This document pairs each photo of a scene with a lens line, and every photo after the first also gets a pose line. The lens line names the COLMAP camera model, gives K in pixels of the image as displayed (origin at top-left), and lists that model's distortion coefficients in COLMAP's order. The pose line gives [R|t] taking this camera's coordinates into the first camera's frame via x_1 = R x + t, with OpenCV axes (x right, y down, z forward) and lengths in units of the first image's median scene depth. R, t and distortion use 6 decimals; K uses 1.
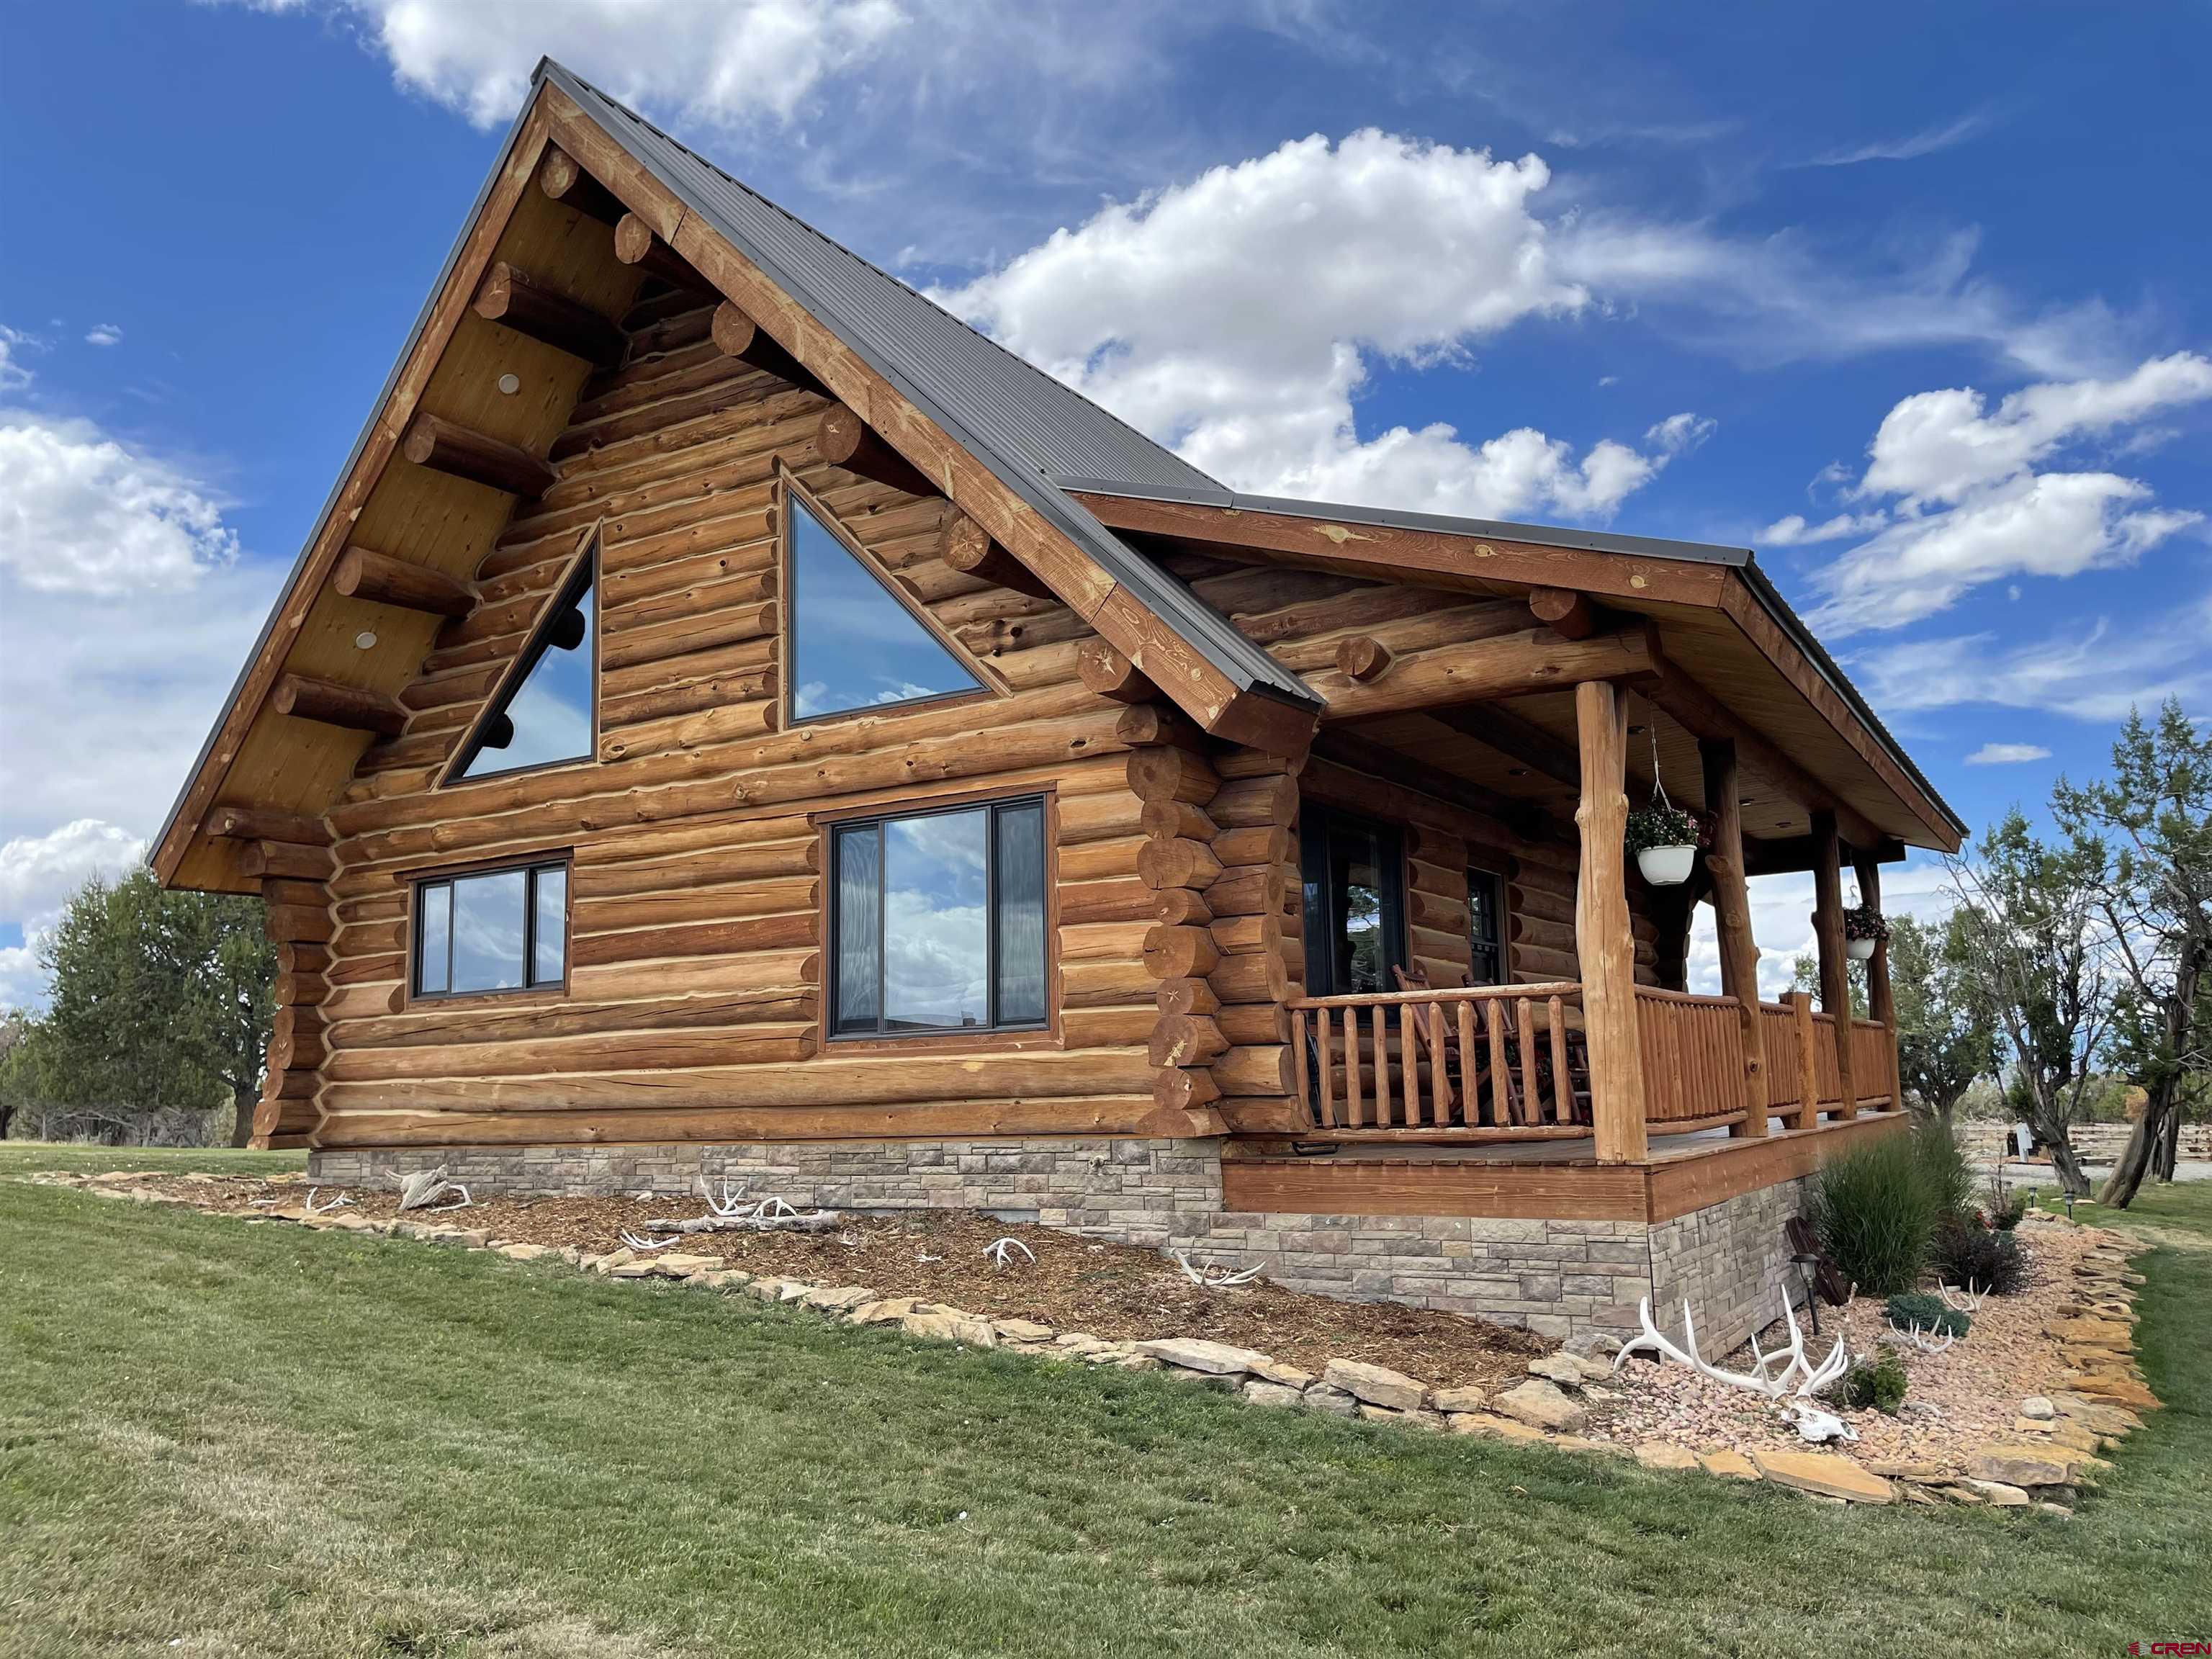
lens RADIAL K [[1634.0, 0, 1106.0], [0, 1634.0, 829.5], [0, 0, 1]] dist [0.071881, -0.098230]
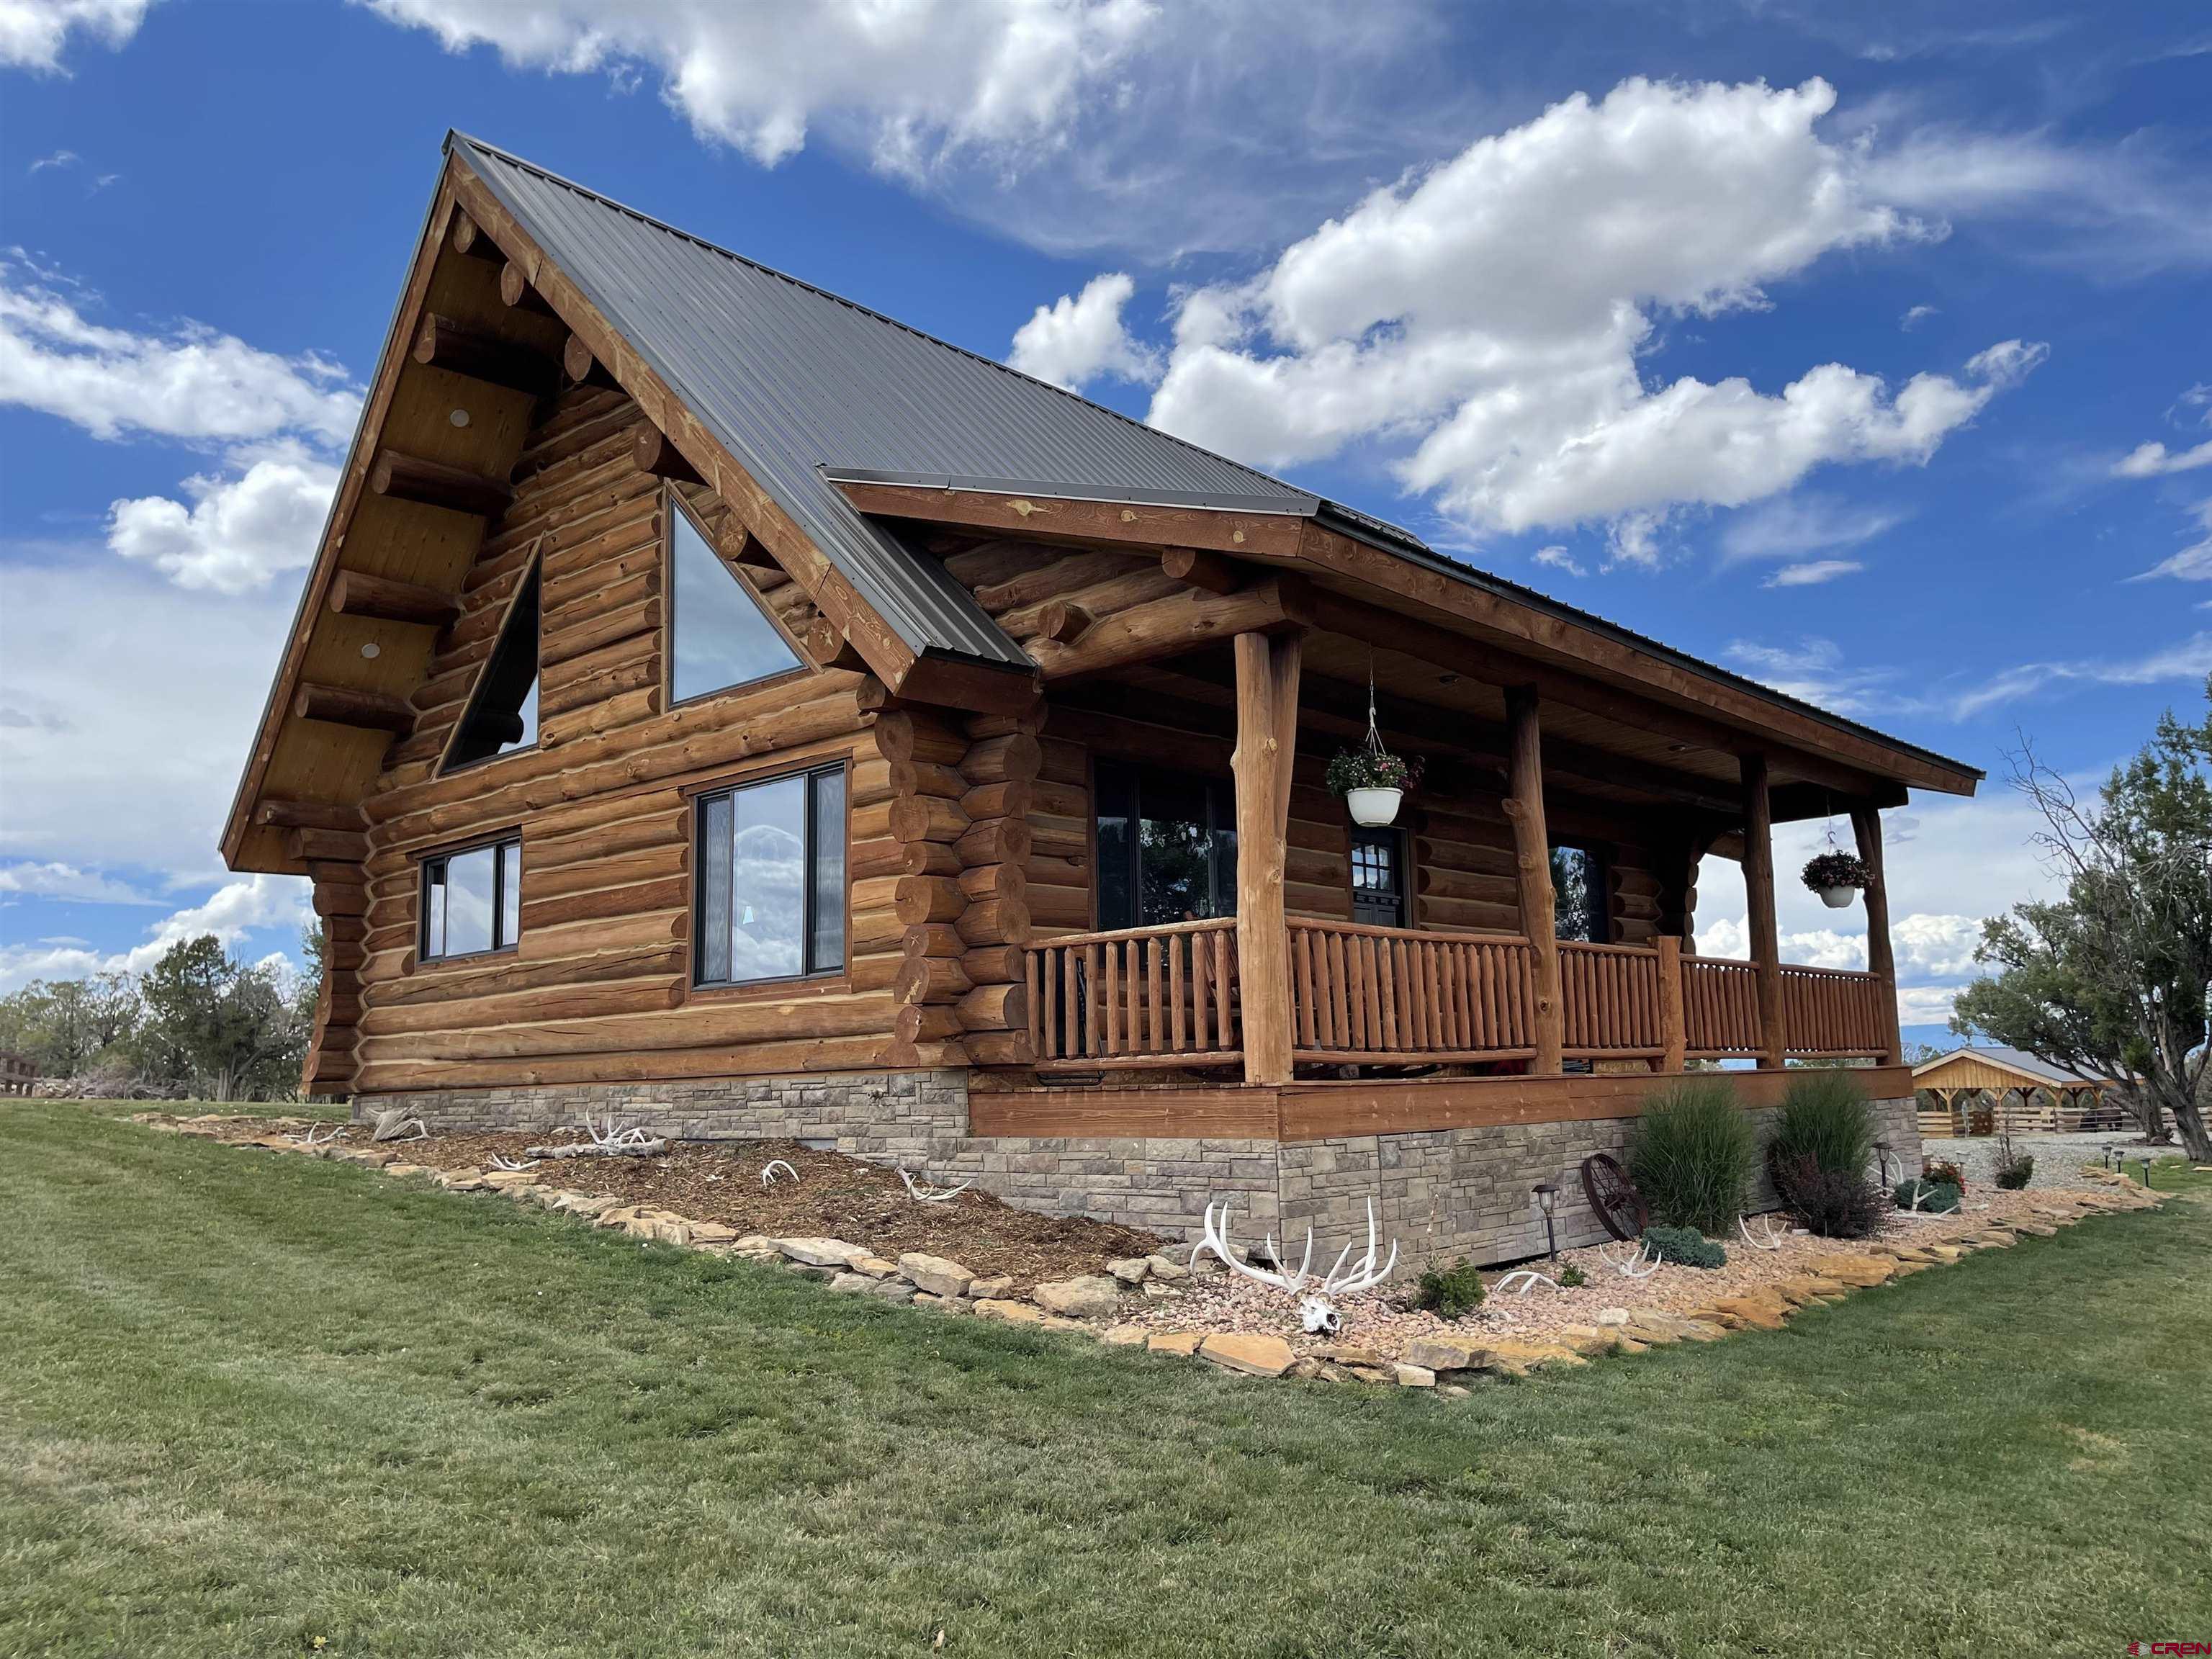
lens RADIAL K [[1634.0, 0, 1106.0], [0, 1634.0, 829.5], [0, 0, 1]] dist [0.071881, -0.098230]
pose [[0.982313, -0.027953, -0.185148, 0.301157], [0.029461, 0.999551, 0.005399, 0.021033], [0.184914, -0.010758, 0.982696, -0.039949]]
